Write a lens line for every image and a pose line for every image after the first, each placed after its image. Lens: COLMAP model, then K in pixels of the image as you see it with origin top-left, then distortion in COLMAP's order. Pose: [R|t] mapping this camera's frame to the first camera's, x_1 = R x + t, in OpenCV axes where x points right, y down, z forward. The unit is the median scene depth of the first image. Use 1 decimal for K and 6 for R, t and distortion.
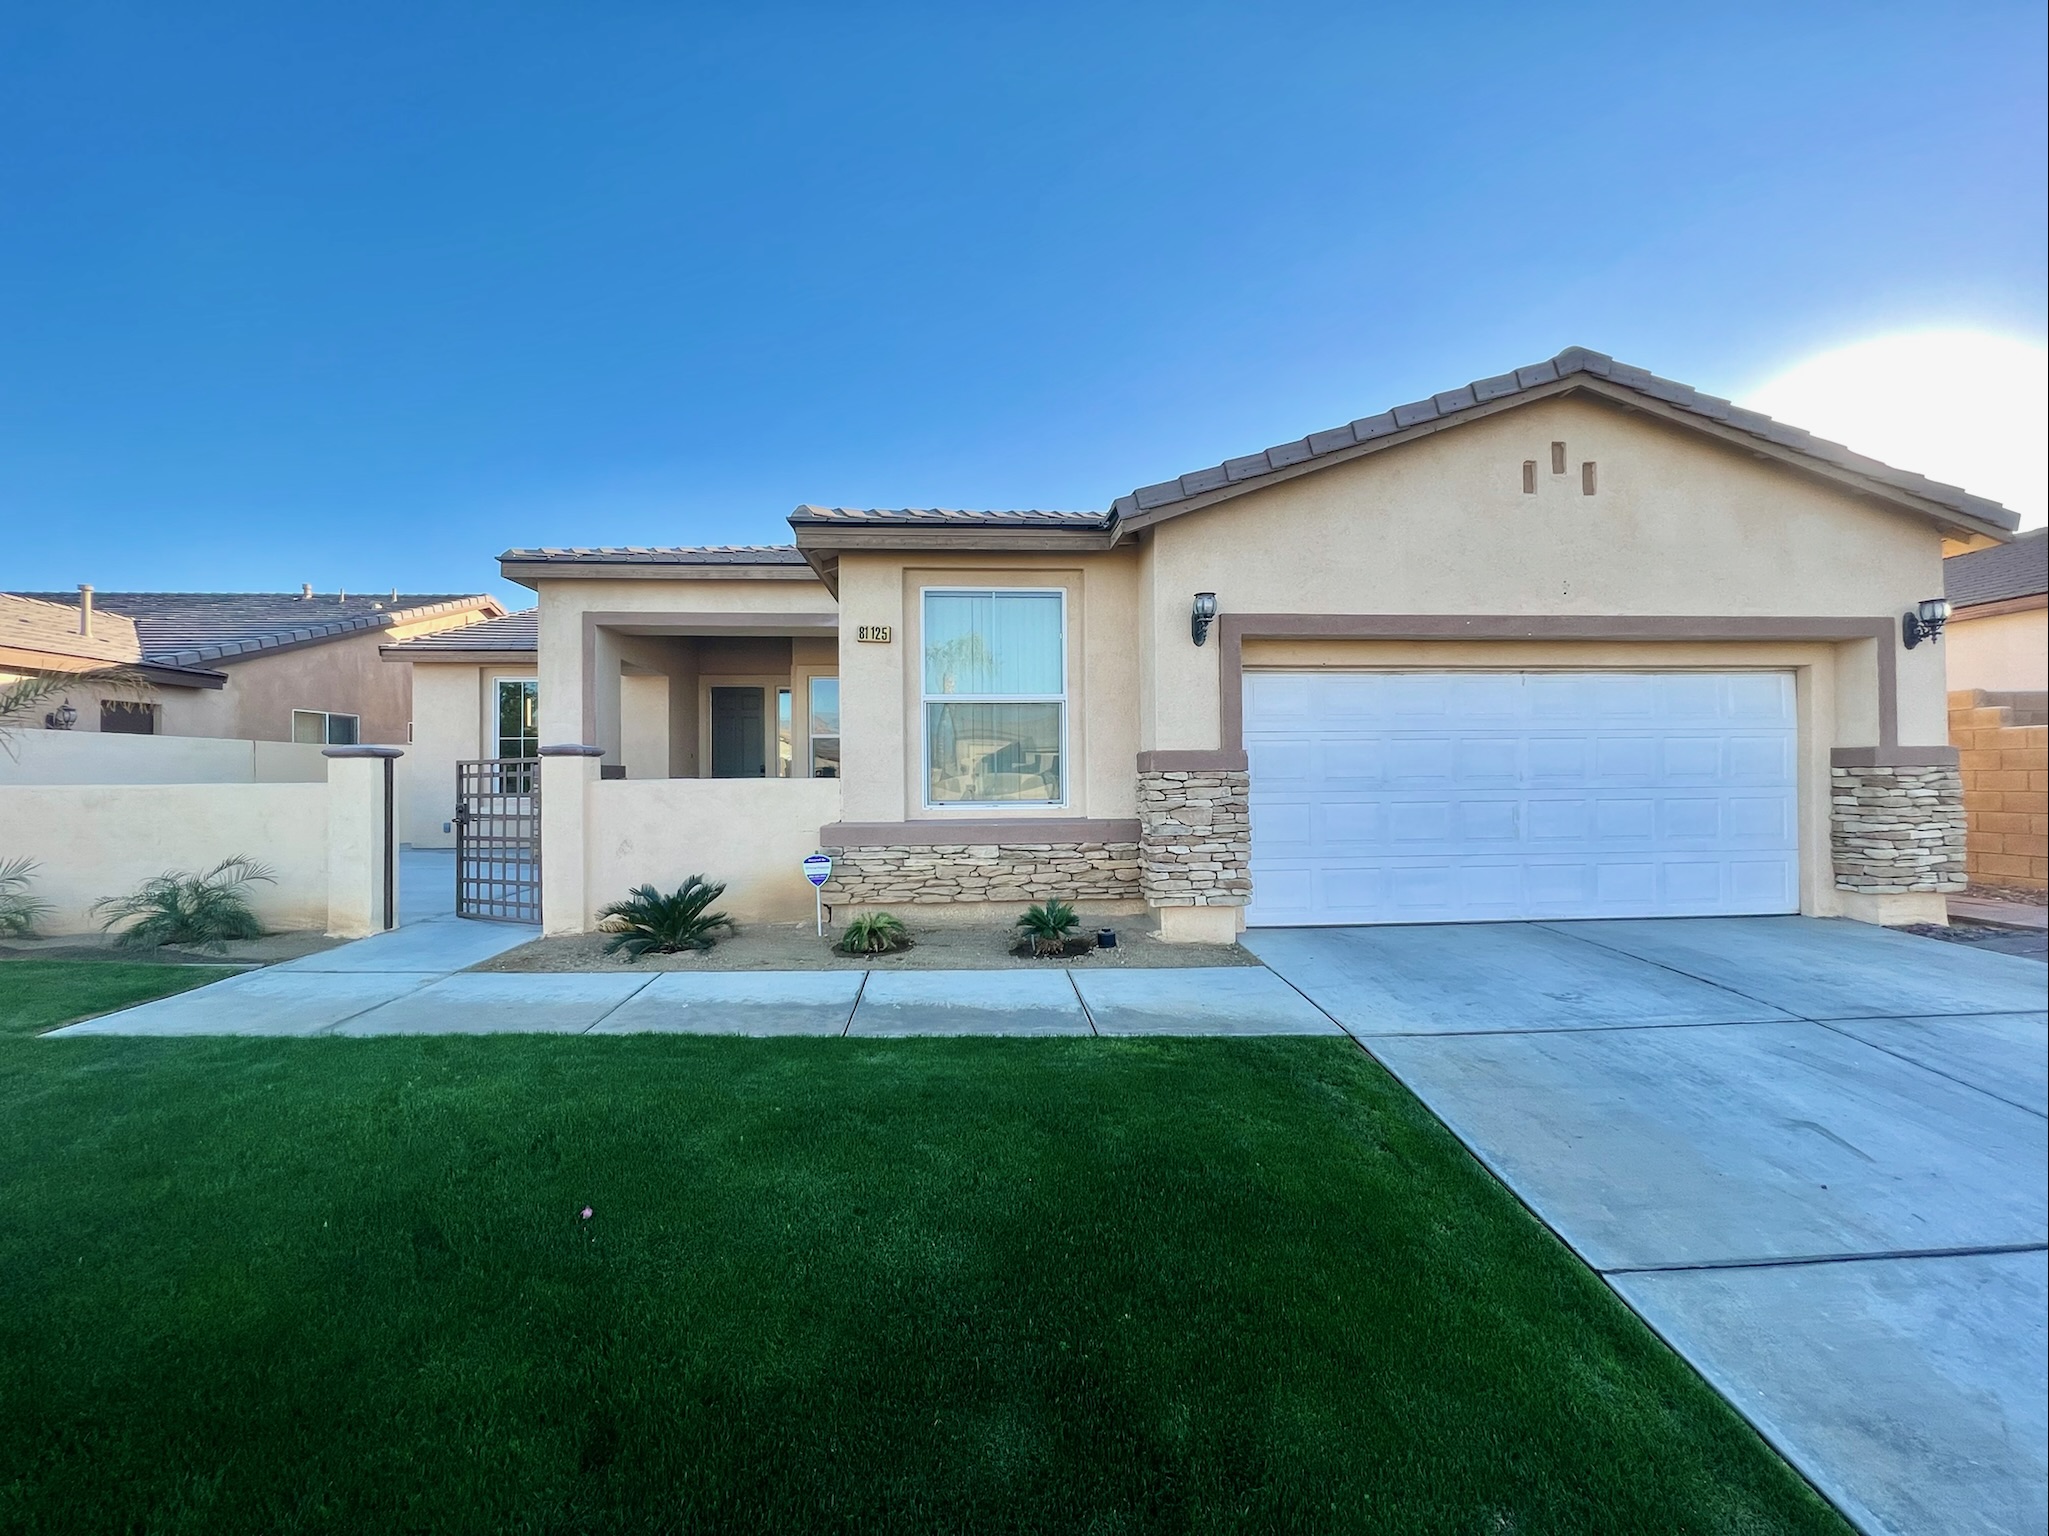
lens RADIAL K [[821.7, 0, 1020.5], [0, 821.7, 761.1], [0, 0, 1]] dist [0.000299, 0.000634]
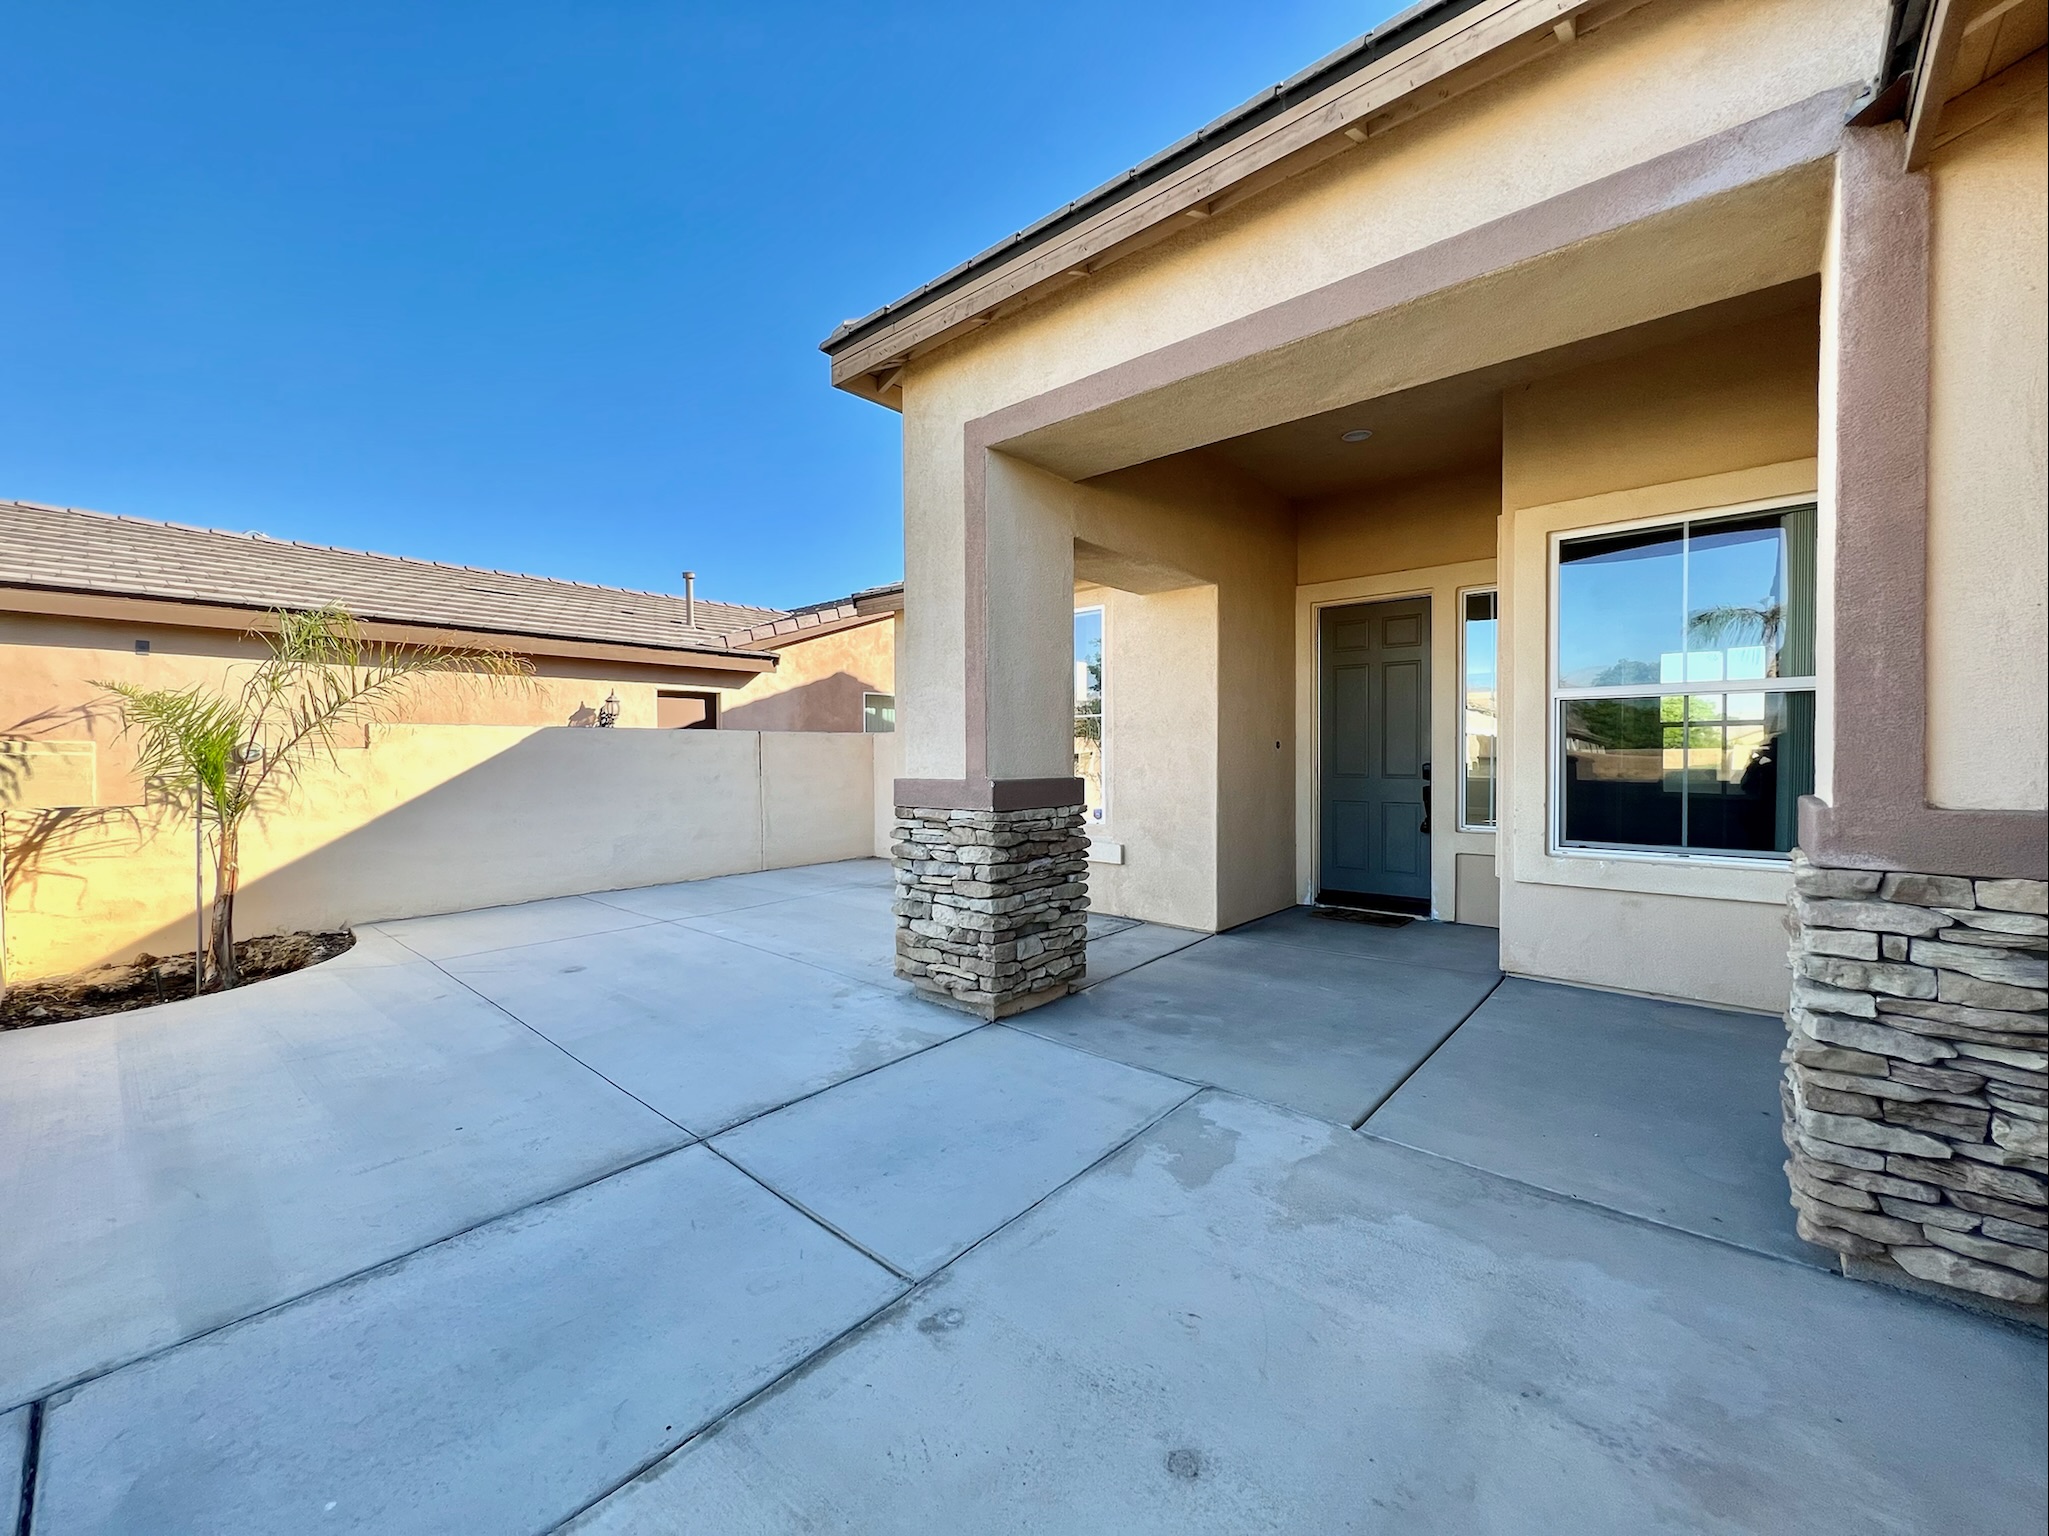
lens RADIAL K [[821.7, 0, 1019.0], [0, 821.7, 760.6], [0, 0, 1]] dist [0.000299, 0.000634]
pose [[0.701965, 0.012285, -0.712106, -0.183468], [0.001727, 0.999819, 0.018951, -0.010471], [0.712209, -0.014533, 0.701817, 0.652917]]
